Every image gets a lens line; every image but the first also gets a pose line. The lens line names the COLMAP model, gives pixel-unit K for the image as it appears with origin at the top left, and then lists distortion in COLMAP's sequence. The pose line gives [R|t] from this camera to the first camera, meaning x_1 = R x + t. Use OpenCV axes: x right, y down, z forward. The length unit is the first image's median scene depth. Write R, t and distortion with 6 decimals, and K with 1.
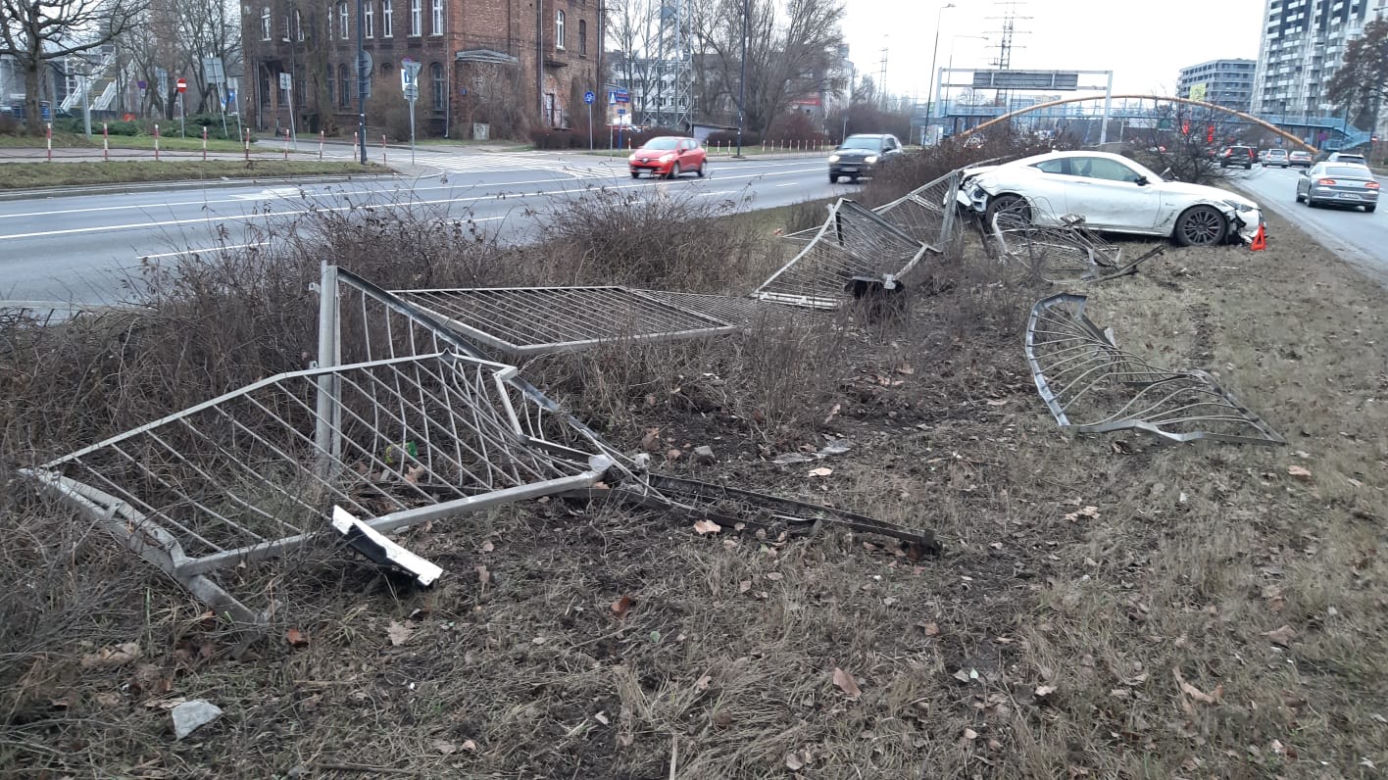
lens RADIAL K [[1095.0, 0, 694.0], [0, 1095.0, 390.0], [0, 0, 1]] dist [0.070214, -0.135497]
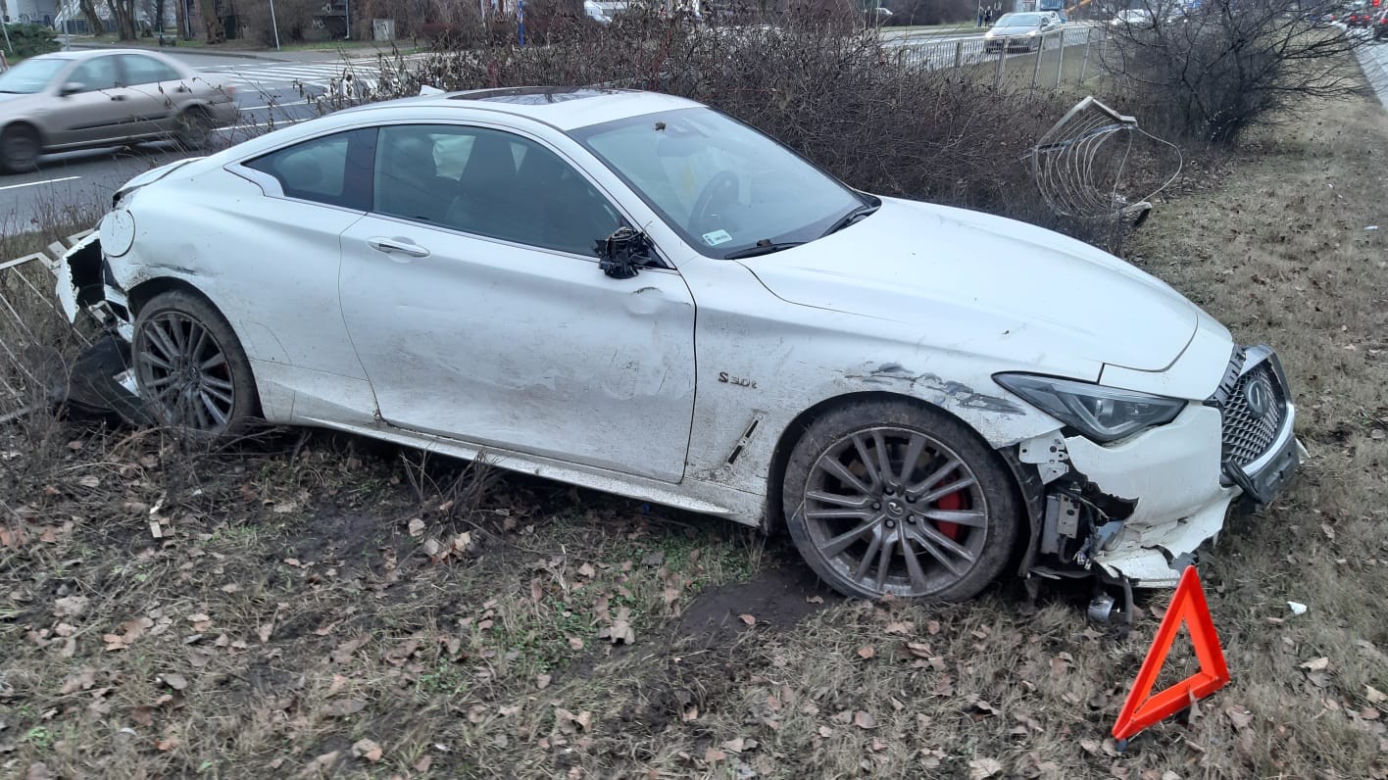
lens RADIAL K [[1092.5, 0, 687.7], [0, 1092.5, 391.8], [0, 0, 1]] dist [0.028502, -0.005512]
pose [[0.993537, 0.000900, -0.113508, 0.093089], [0.010176, 0.995236, 0.096962, -0.038745], [0.113055, -0.097490, 0.988794, 0.169835]]
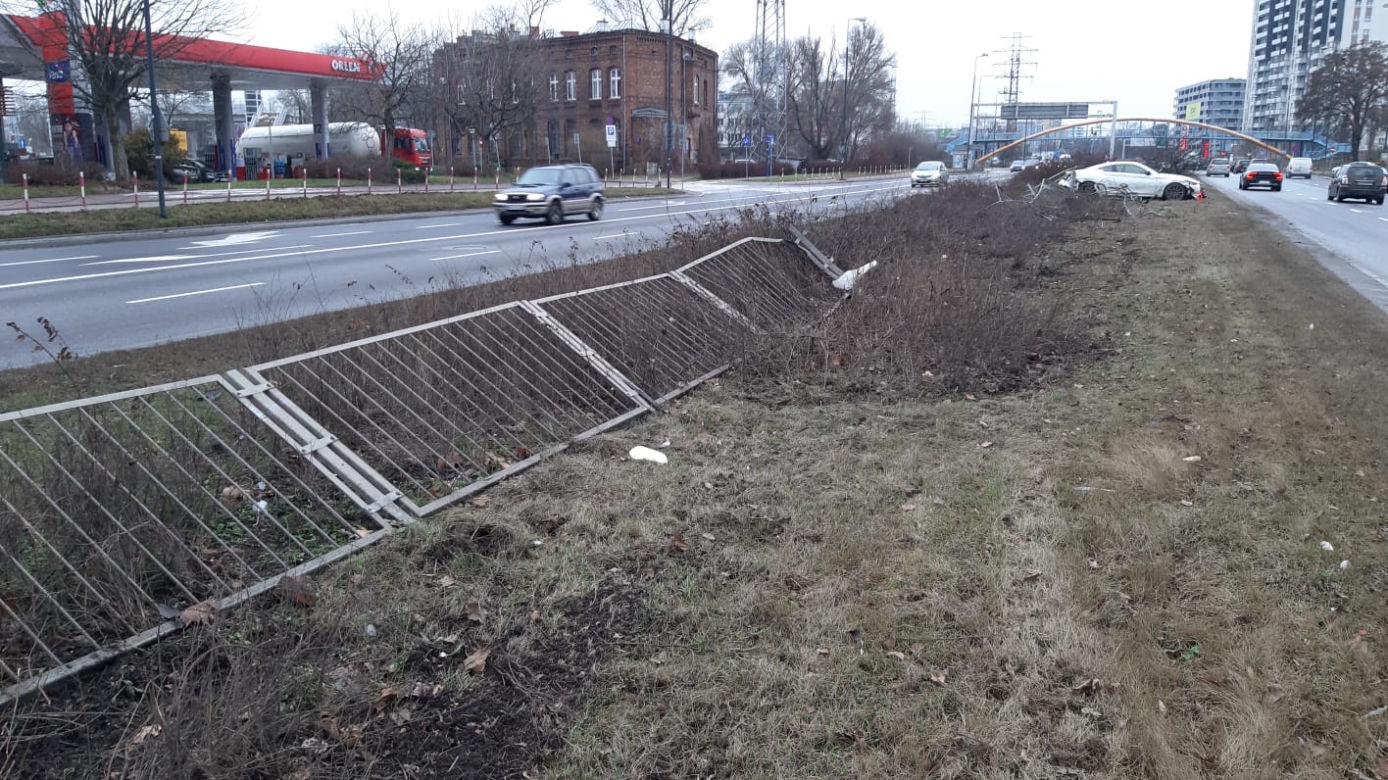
lens RADIAL K [[1095.0, 0, 694.0], [0, 1095.0, 390.0], [0, 0, 1]] dist [0.070214, -0.135497]
pose [[0.999438, -0.032546, -0.008018, -0.112051], [0.032303, 0.999064, -0.028770, 0.062121], [0.008946, 0.028494, 0.999554, -0.270469]]
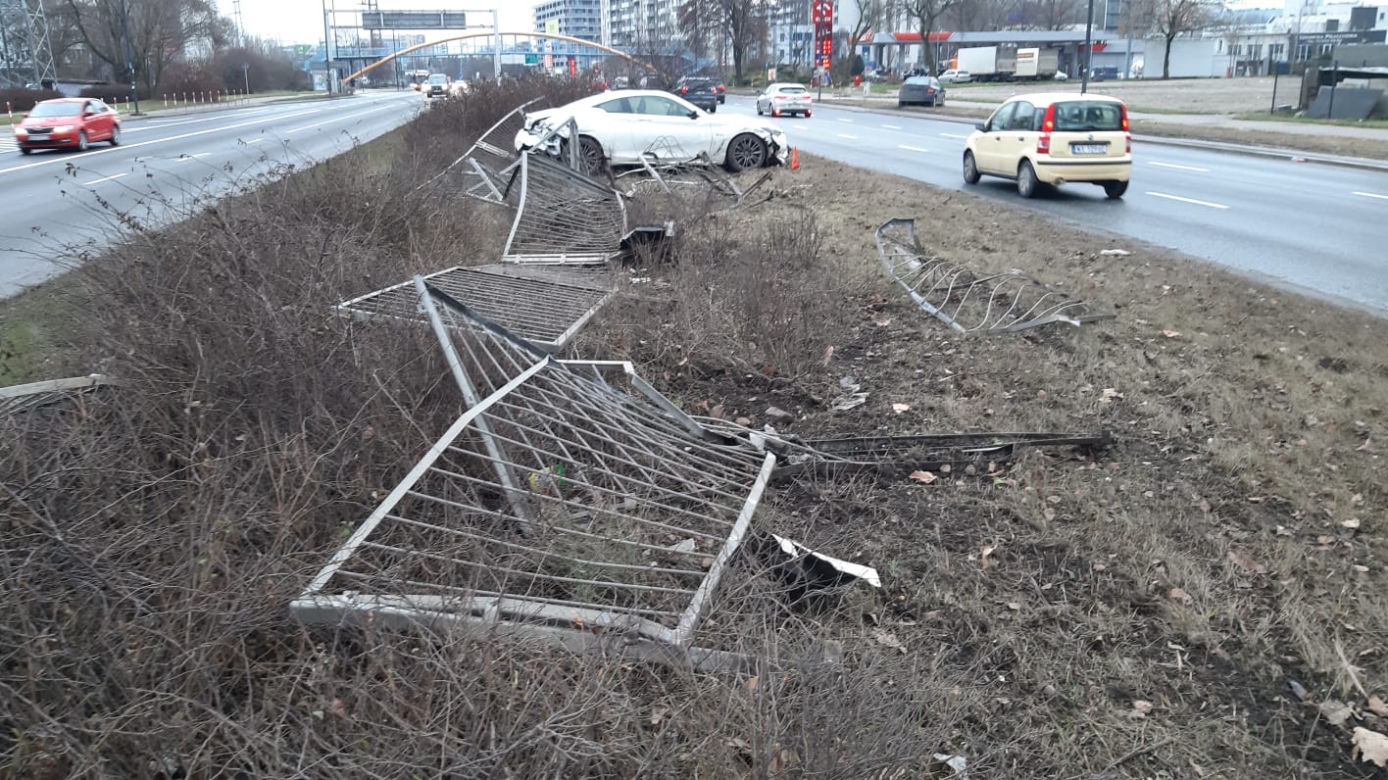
lens RADIAL K [[1092.5, 0, 687.7], [0, 1092.5, 391.8], [0, 0, 1]] dist [0.028502, -0.005512]
pose [[0.858263, -0.187549, 0.477713, -0.036377], [0.162013, 0.982248, 0.094555, -0.004746], [-0.486966, -0.003758, 0.873413, 0.010449]]
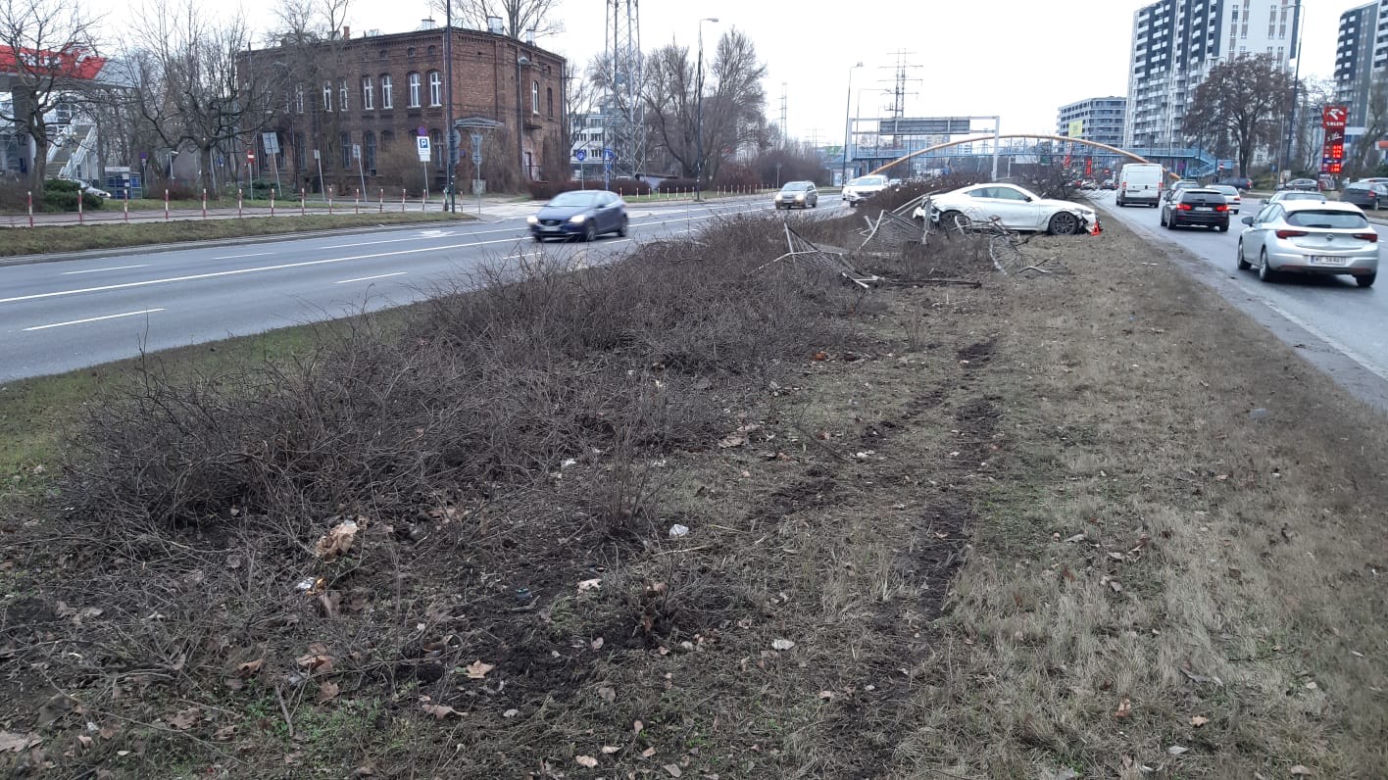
lens RADIAL K [[1095.0, 0, 694.0], [0, 1095.0, 390.0], [0, 0, 1]] dist [0.070214, -0.135497]
pose [[0.995602, -0.049042, 0.079821, -0.055941], [0.052292, 0.997864, -0.039148, 0.031065], [-0.077731, 0.043150, 0.996040, -0.138764]]
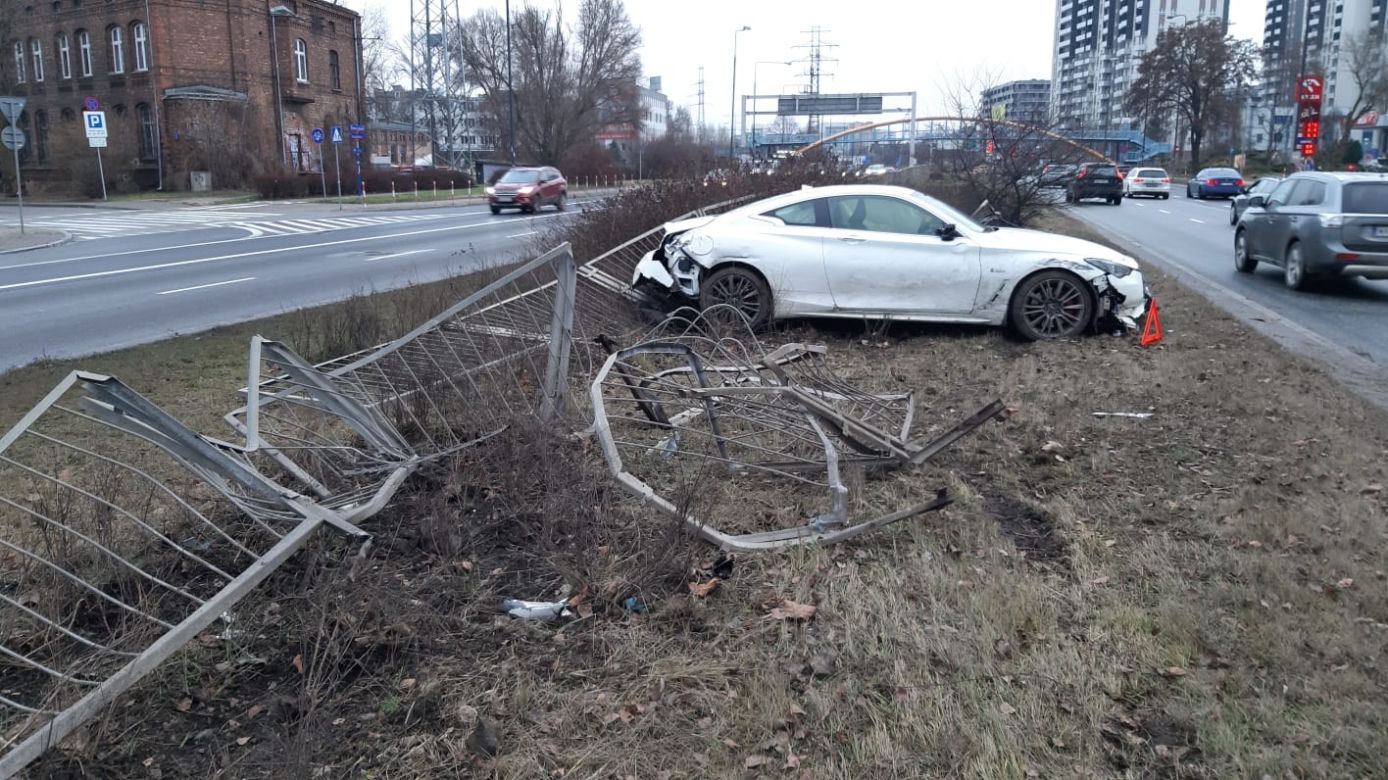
lens RADIAL K [[1095.0, 0, 694.0], [0, 1095.0, 390.0], [0, 0, 1]] dist [0.070214, -0.135497]
pose [[0.987620, -0.069747, 0.140505, 0.039256], [0.073954, 0.996950, -0.024940, -0.021561], [-0.138337, 0.035022, 0.989766, 0.094586]]
